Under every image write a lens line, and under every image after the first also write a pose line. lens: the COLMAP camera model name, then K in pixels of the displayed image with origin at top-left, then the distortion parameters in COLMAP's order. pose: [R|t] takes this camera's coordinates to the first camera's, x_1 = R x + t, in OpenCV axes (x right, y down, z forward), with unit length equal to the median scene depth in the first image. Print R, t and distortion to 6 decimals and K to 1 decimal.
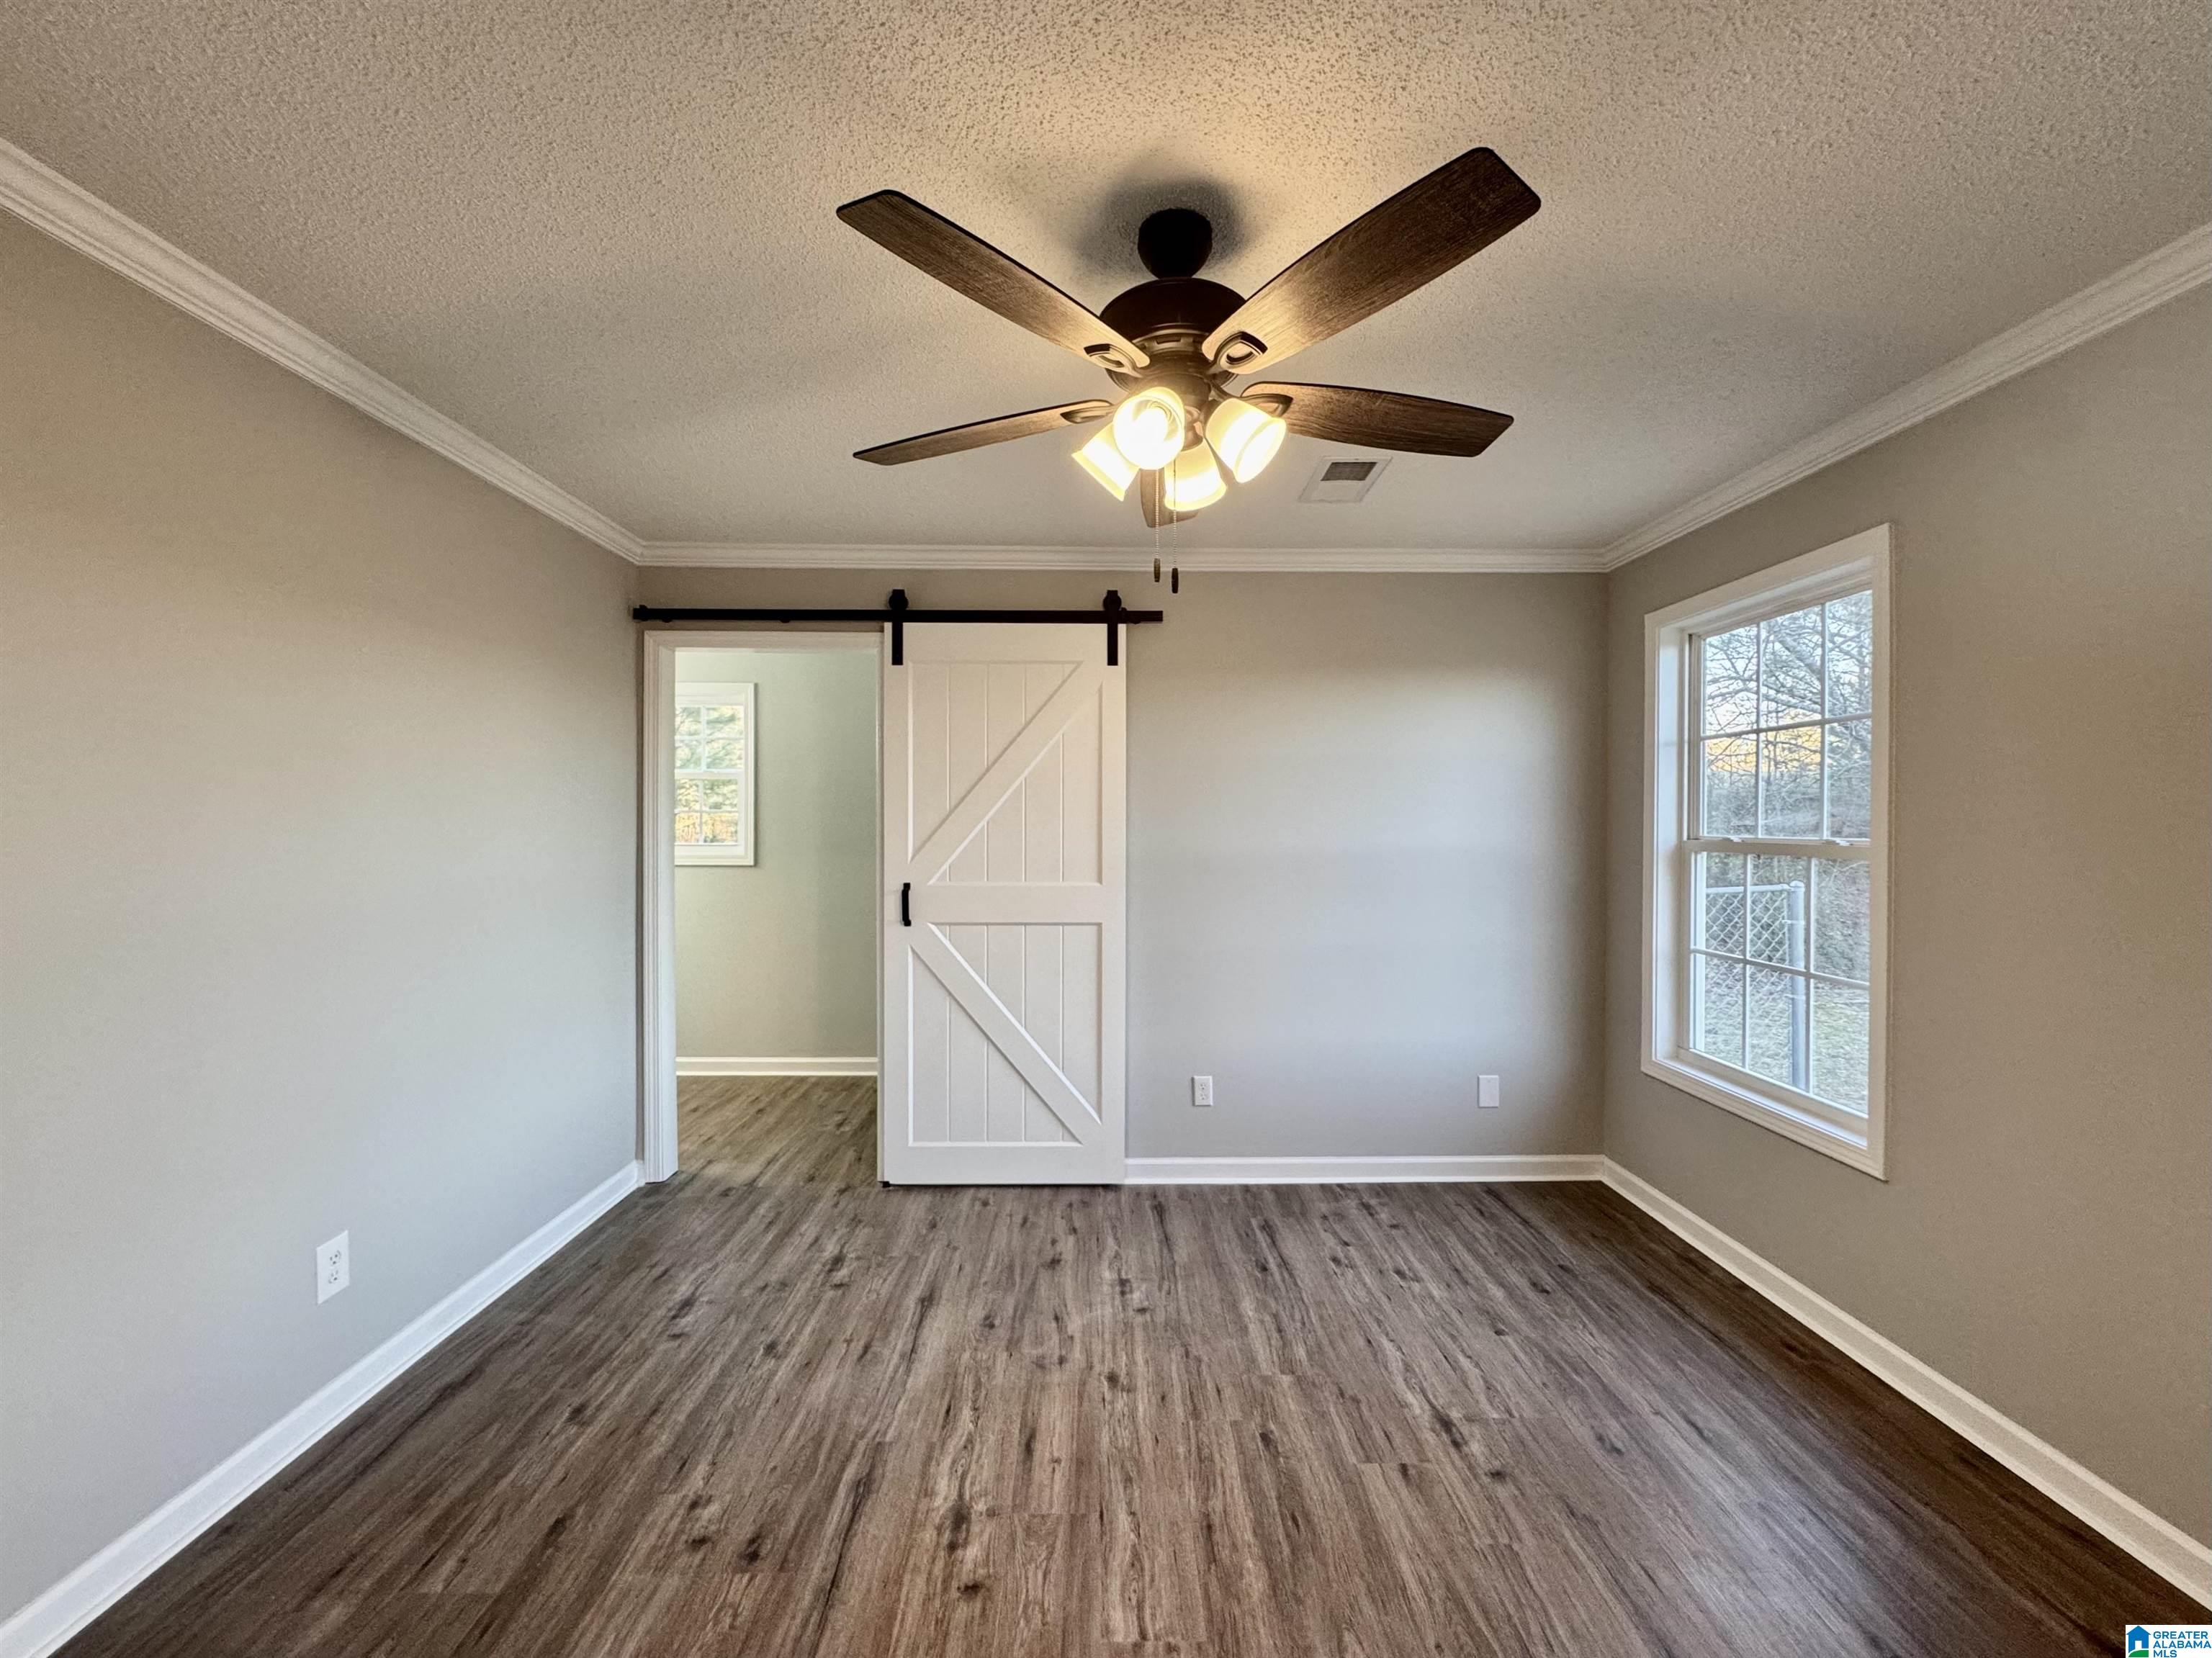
lens RADIAL K [[905.6, 0, 1106.0], [0, 905.6, 829.0], [0, 0, 1]] dist [-0.001750, 0.000435]
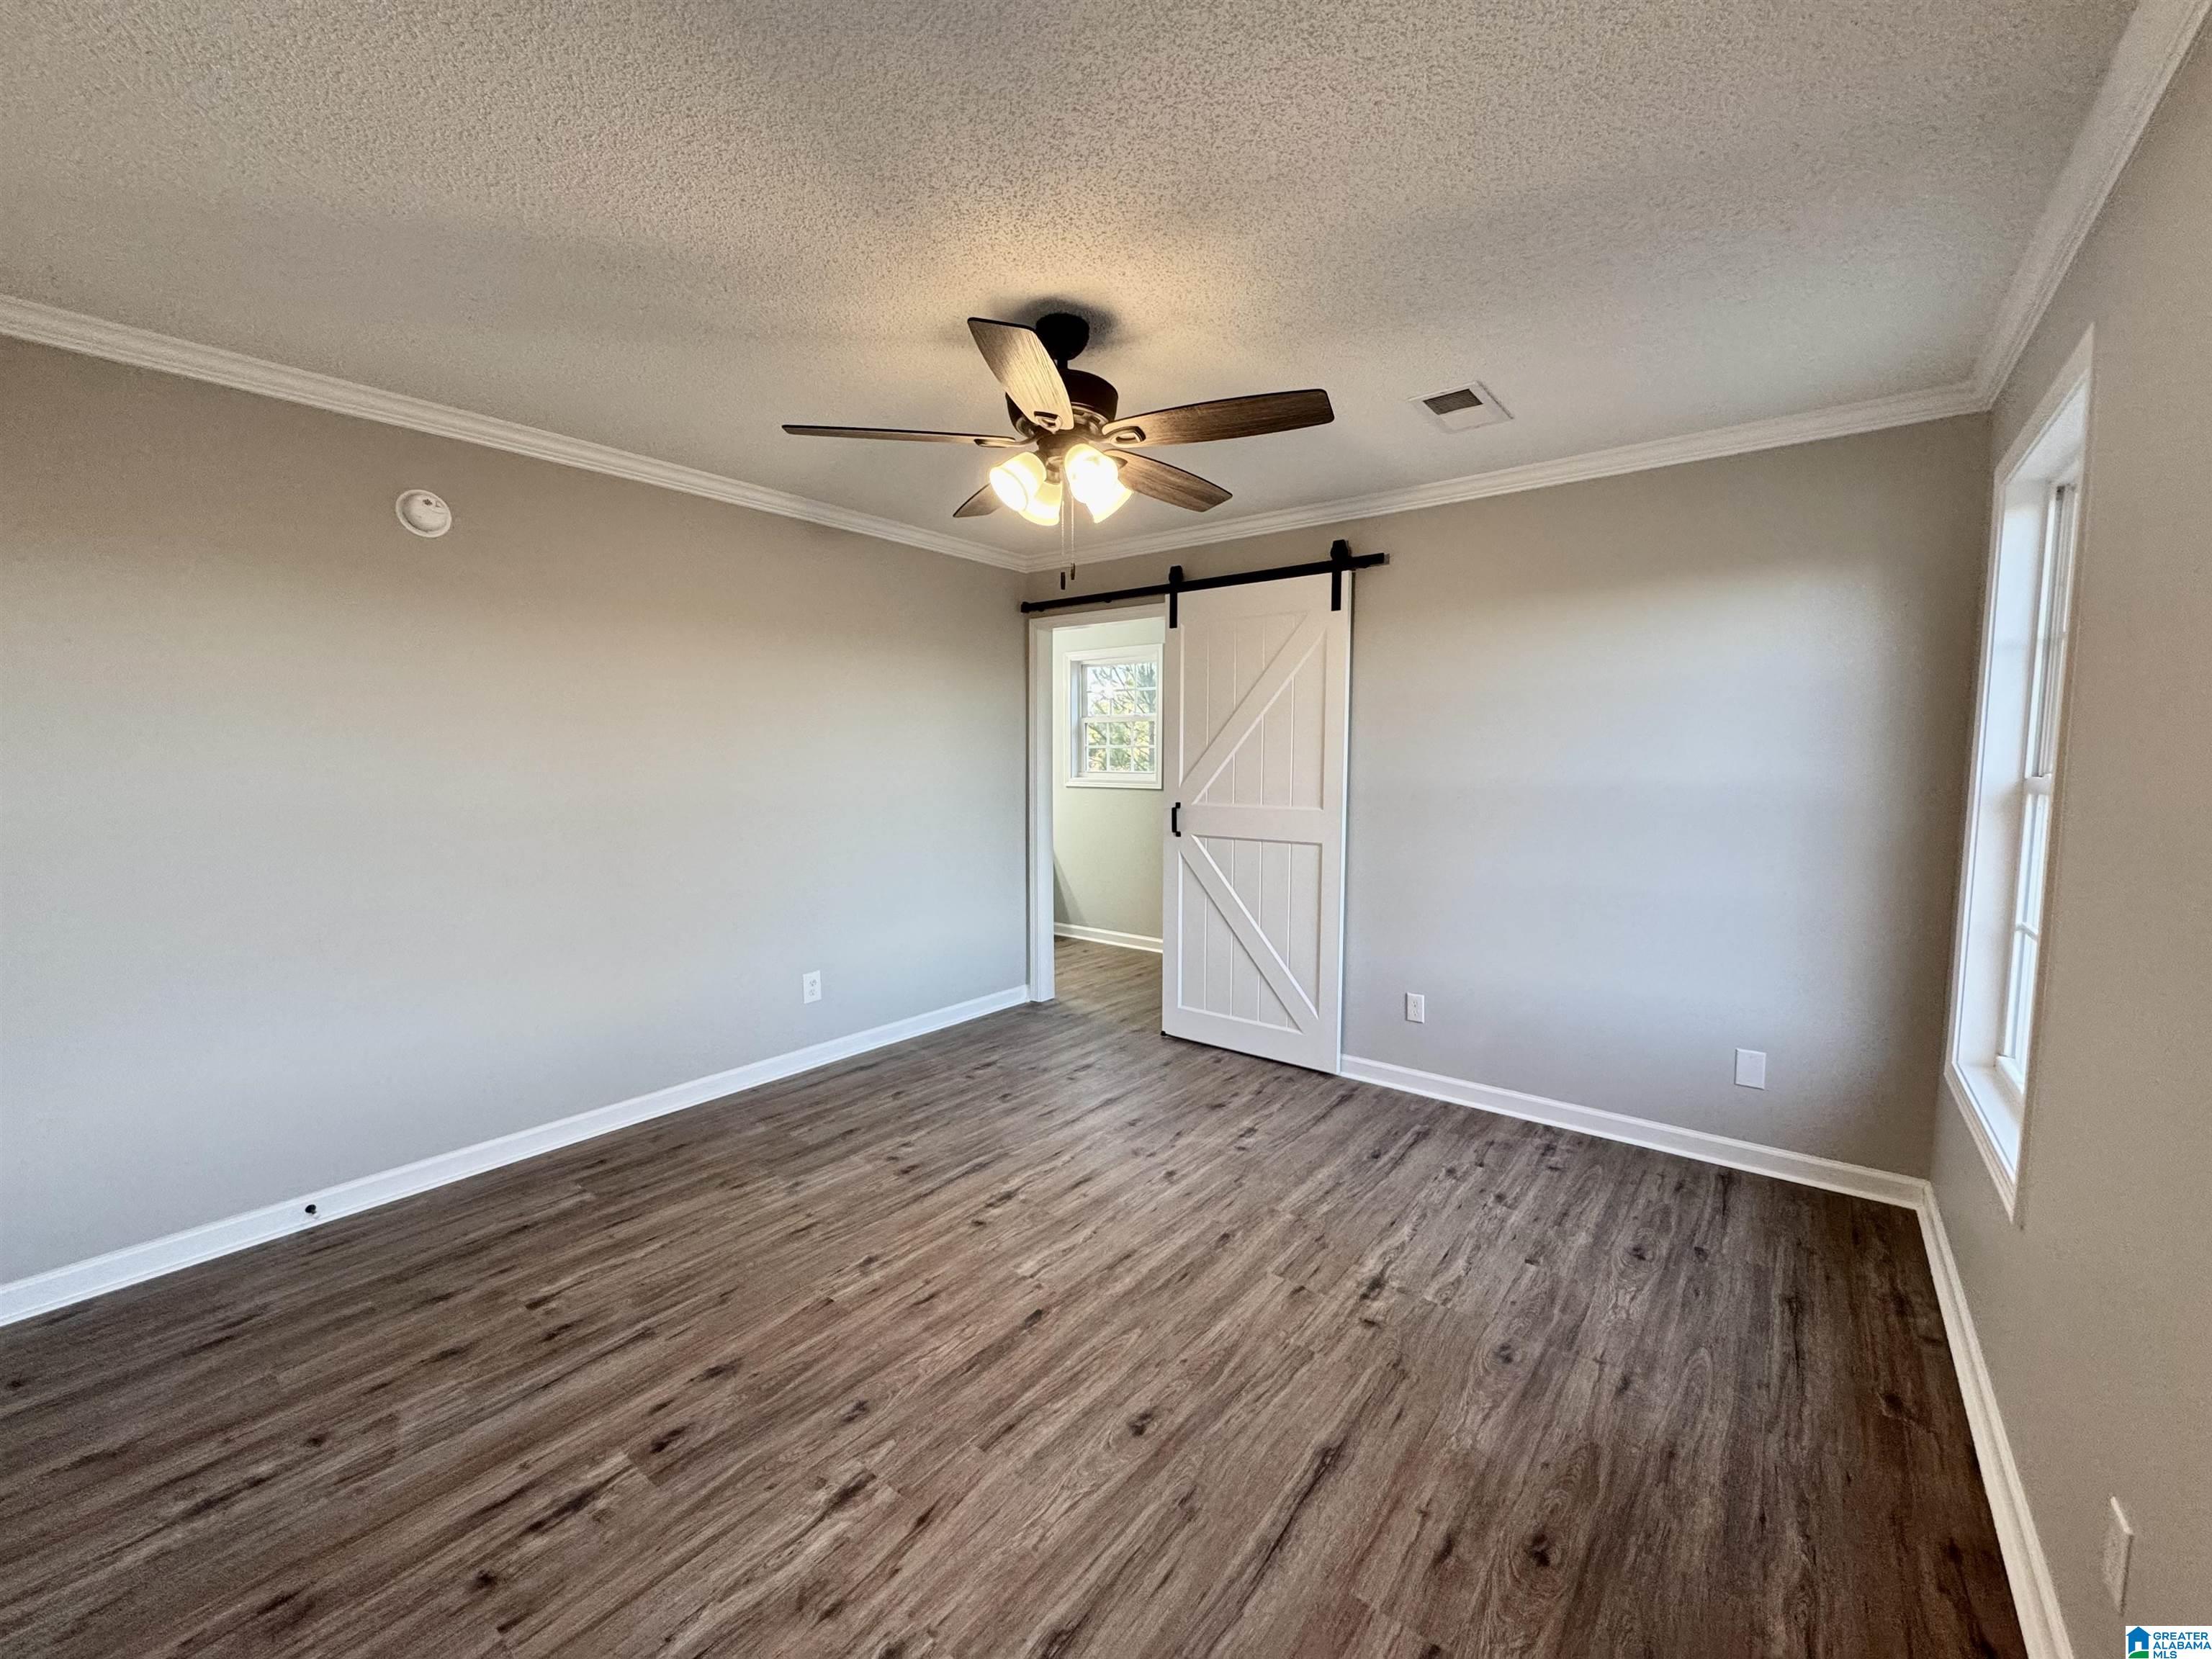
lens RADIAL K [[905.7, 0, 1106.0], [0, 905.7, 829.5], [0, 0, 1]] dist [-0.001750, 0.000435]
pose [[0.771387, 0.051984, -0.634239, 0.552681], [-0.003820, 0.997018, 0.077072, 0.000451], [0.636355, -0.057029, 0.769286, -0.040143]]
